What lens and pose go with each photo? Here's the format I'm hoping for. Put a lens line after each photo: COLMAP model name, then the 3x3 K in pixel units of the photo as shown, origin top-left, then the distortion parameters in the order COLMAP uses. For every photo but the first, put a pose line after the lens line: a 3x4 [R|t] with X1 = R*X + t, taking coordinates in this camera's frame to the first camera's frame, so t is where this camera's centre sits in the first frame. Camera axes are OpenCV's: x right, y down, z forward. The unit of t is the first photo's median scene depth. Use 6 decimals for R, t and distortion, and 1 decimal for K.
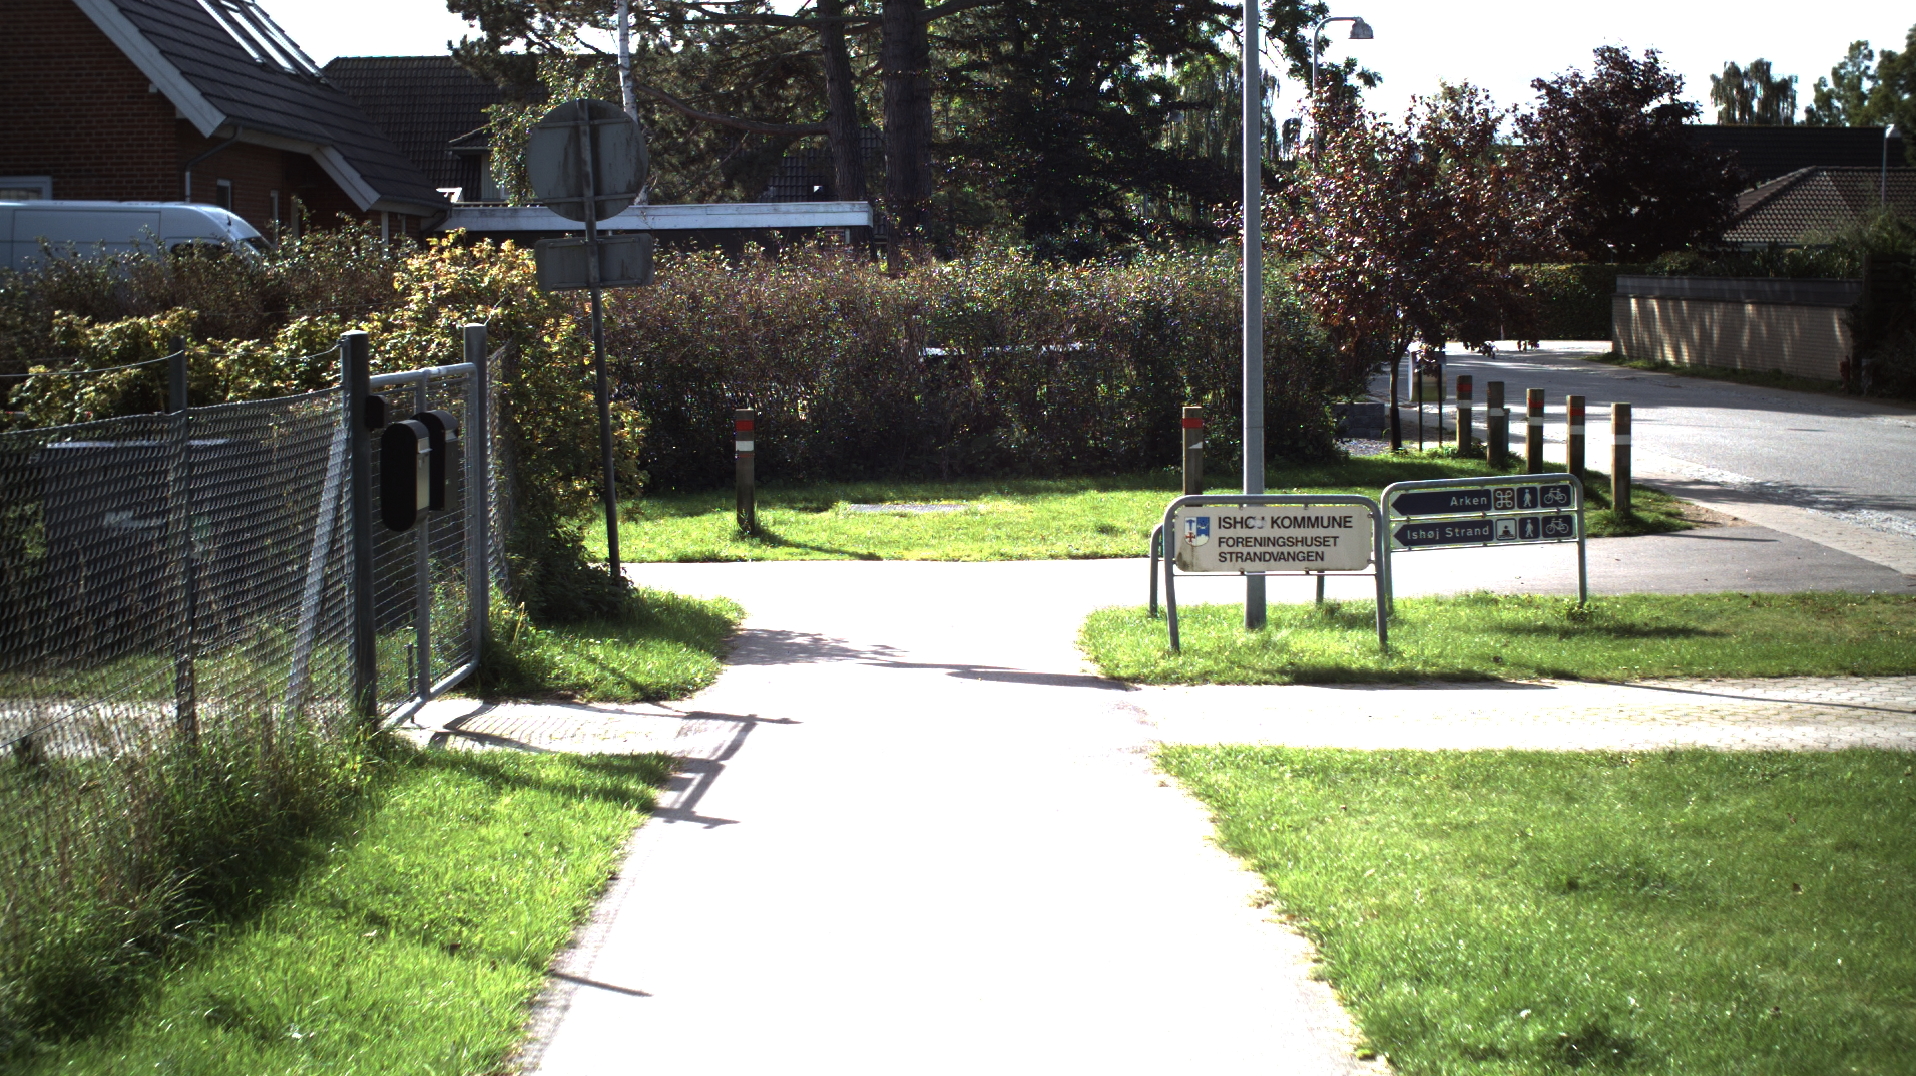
lens RADIAL K [[3251.8, 0, 958.0], [0, 3251.8, 538.0], [0, 0, 1]] dist [-0.221500, -0.140900]
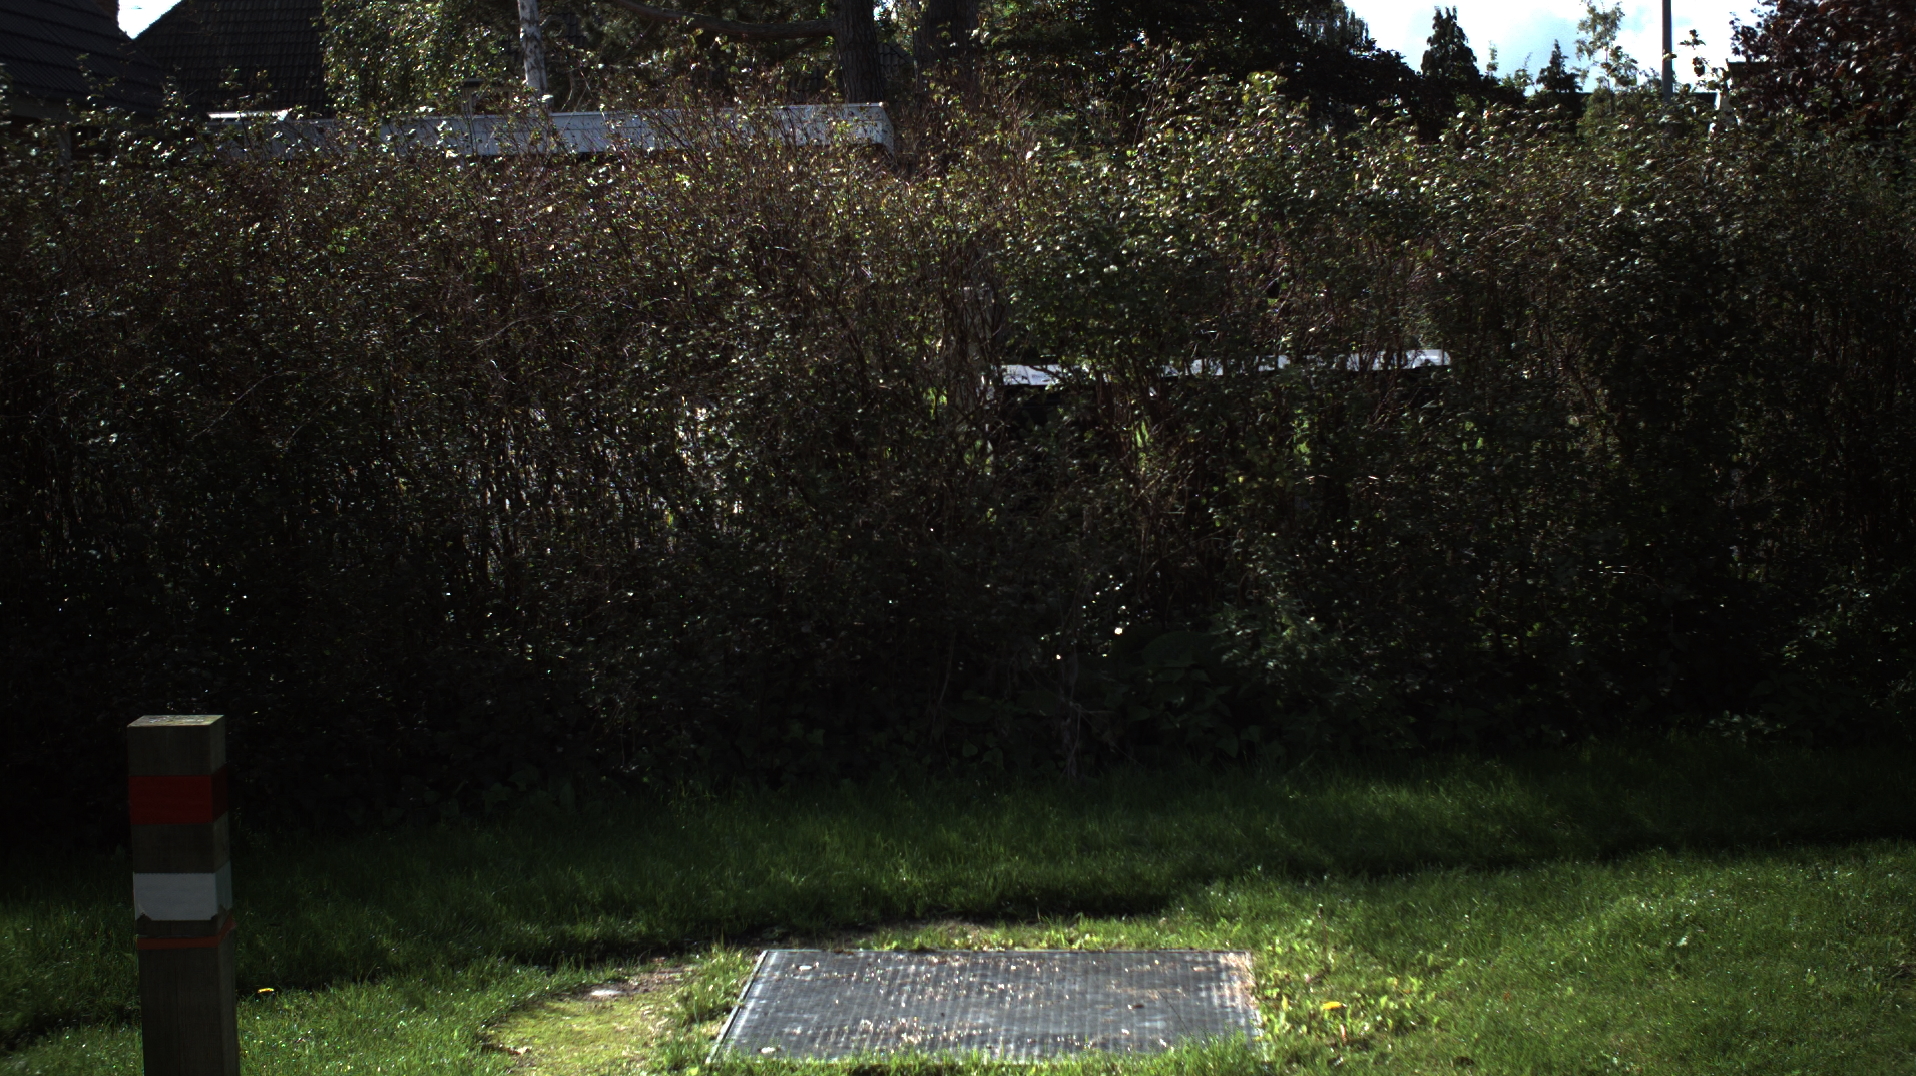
lens RADIAL K [[3251.8, 0, 958.0], [0, 3251.8, 538.0], [0, 0, 1]] dist [-0.221500, -0.140900]
pose [[0.999856, -0.010129, -0.013622, -0.010806], [0.010210, 0.999931, 0.005869, -0.044096], [0.013562, -0.006008, 0.999890, 0.673924]]
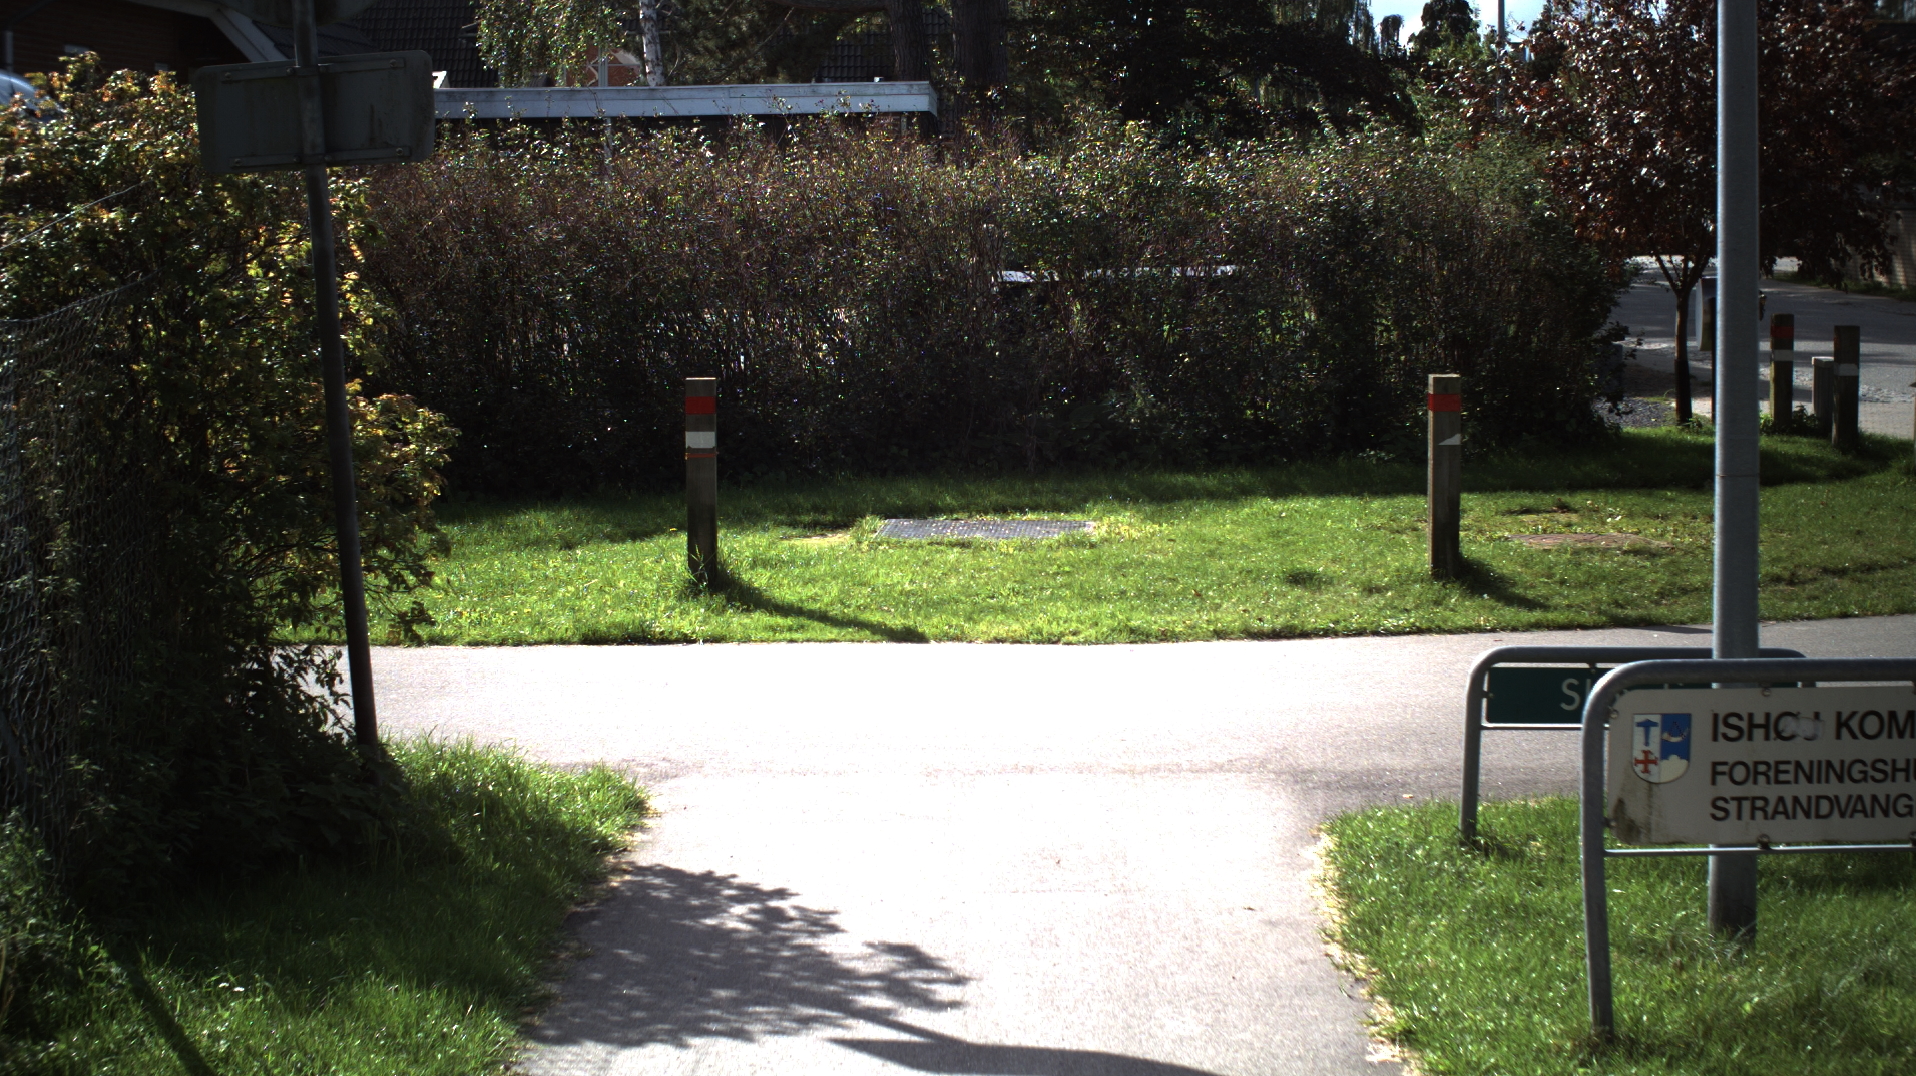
lens RADIAL K [[3262.7, 0, 955.9], [0, 3262.7, 452.3], [0, 0, 1]] dist [-0.237546, -0.350818]
pose [[0.999719, 0.002420, -0.023591, -0.003636], [-0.002388, 0.999996, 0.001384, -0.022761], [0.023595, -0.001327, 0.999721, 0.335525]]
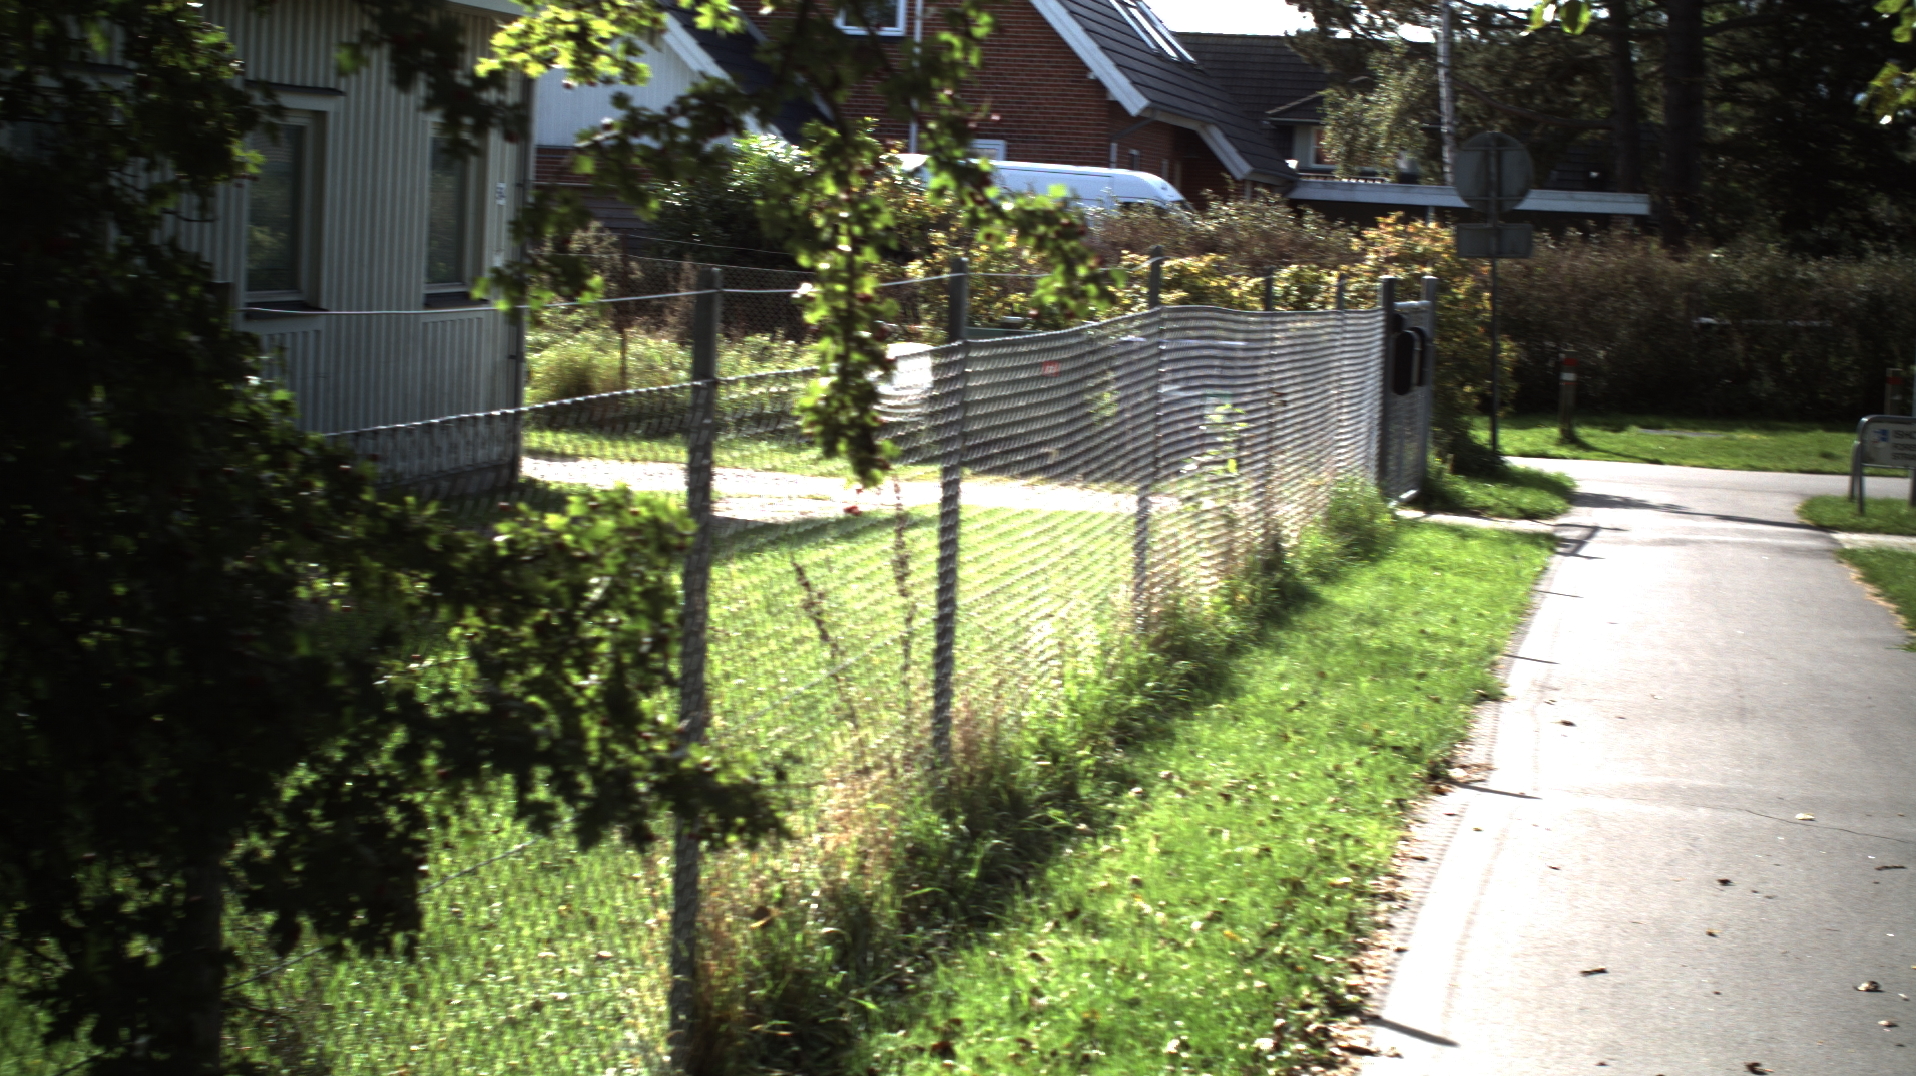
lens RADIAL K [[3262.7, 0, 955.9], [0, 3262.7, 452.3], [0, 0, 1]] dist [-0.237546, -0.350818]
pose [[0.972241, 0.065449, -0.224640, -0.007224], [-0.068687, 0.997616, -0.006625, 0.025493], [0.223671, 0.021871, 0.974419, -0.331543]]
